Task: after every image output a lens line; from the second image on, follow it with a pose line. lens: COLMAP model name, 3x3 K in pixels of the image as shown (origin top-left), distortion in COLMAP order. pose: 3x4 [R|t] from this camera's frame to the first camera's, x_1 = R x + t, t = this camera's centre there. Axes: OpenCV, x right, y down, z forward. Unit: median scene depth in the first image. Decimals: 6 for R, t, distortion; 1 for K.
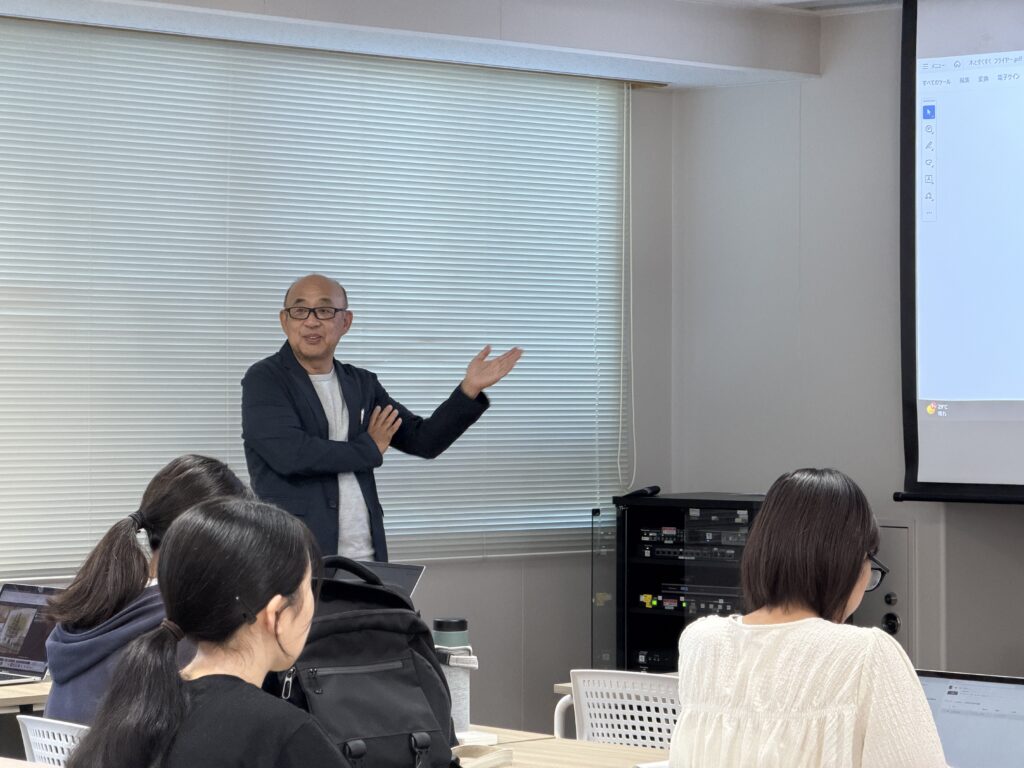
lens RADIAL K [[2994.0, 0, 512.1], [0, 2994.0, 383.3], [0, 0, 1]] dist [0.058952, 0.000000]
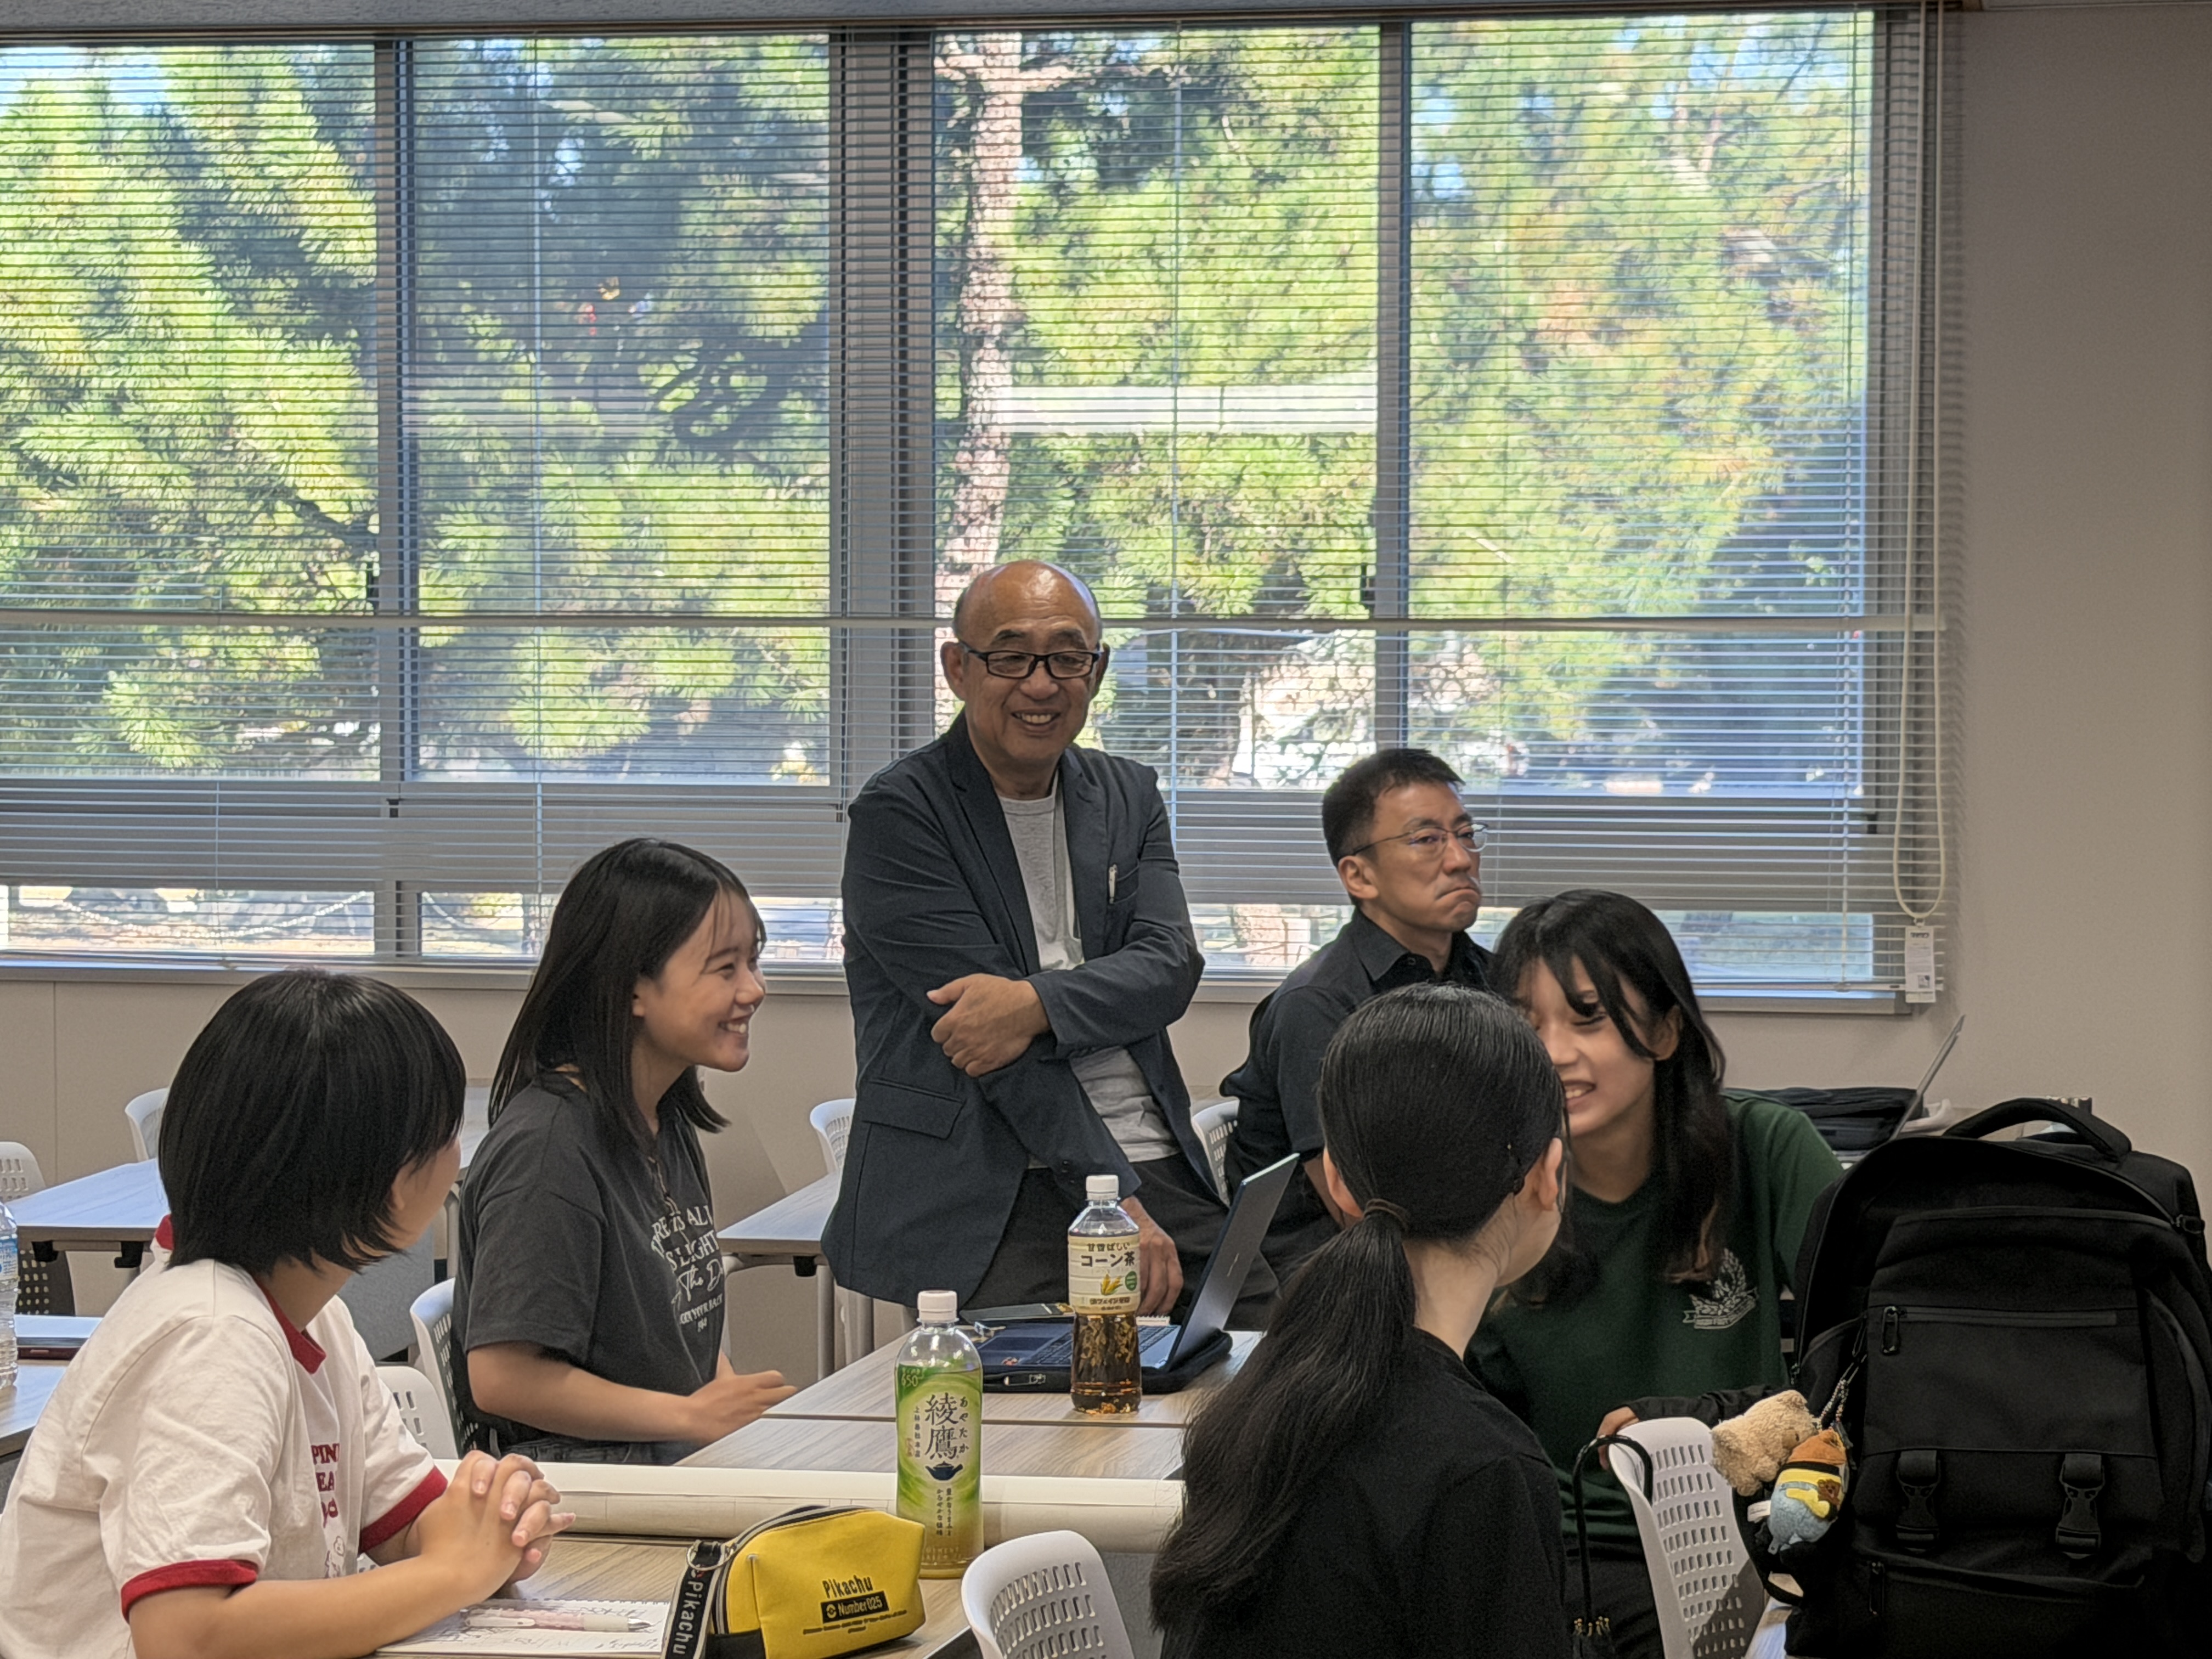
lens RADIAL K [[5121.4, 0, 1105.8], [0, 5121.4, 829.8], [0, 0, 1]] dist [-0.047737, 0.000000]
pose [[0.570428, 0.032291, -0.820713, 0.214636], [-0.004870, 0.999342, 0.035934, -0.006735], [0.821333, -0.016501, 0.570210, 0.142871]]
